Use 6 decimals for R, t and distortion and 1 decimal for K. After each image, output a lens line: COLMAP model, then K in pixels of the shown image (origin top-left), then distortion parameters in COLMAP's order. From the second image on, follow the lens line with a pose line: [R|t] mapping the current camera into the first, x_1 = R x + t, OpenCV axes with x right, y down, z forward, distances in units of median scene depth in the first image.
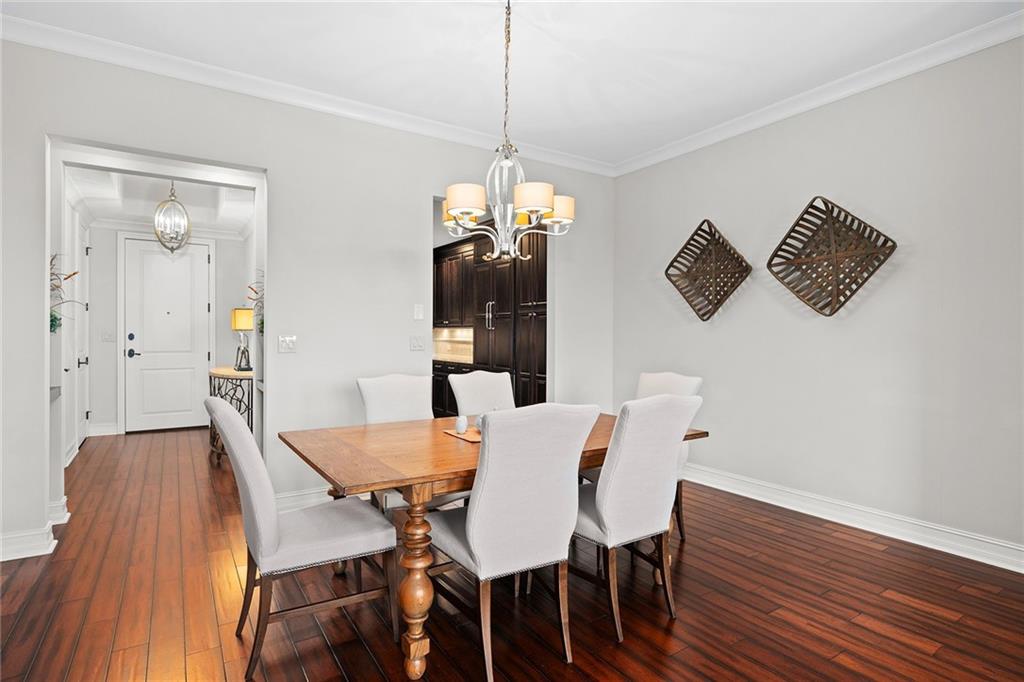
lens RADIAL K [[526.2, 0, 515.7], [0, 526.2, 337.6], [0, 0, 1]] dist [-0.019853, 0.000325]
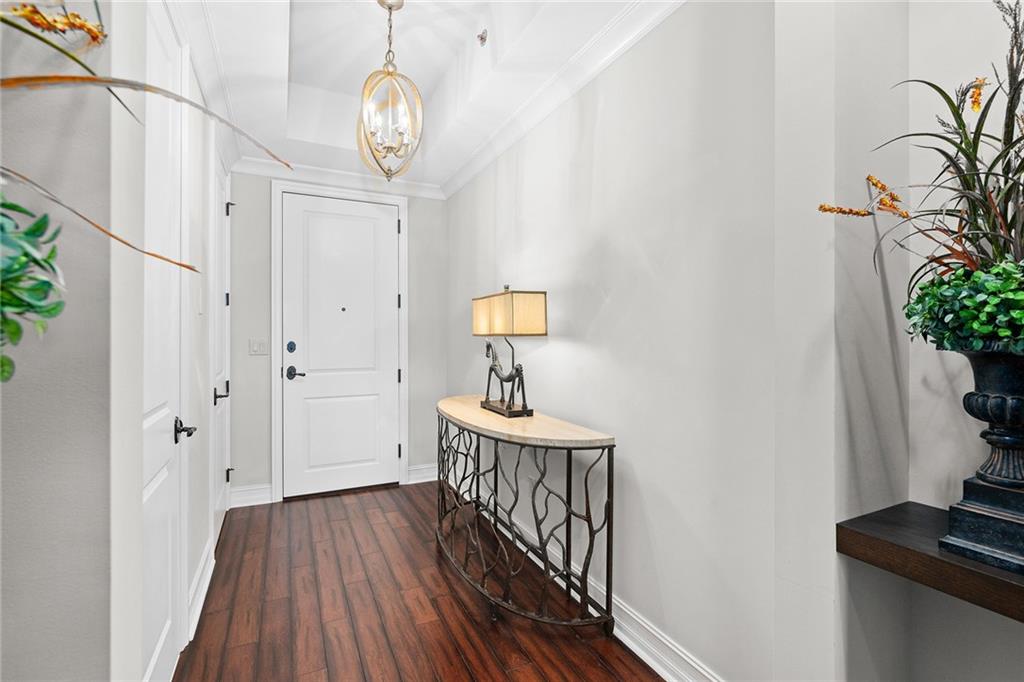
lens RADIAL K [[466.6, 0, 513.2], [0, 466.6, 336.4], [0, 0, 1]] dist [-0.003405, -0.000166]
pose [[0.991146, -0.006360, -0.132622, -0.401199], [0.005193, 0.999945, -0.009144, -0.008322], [0.132673, 0.008374, 0.991125, 0.478581]]
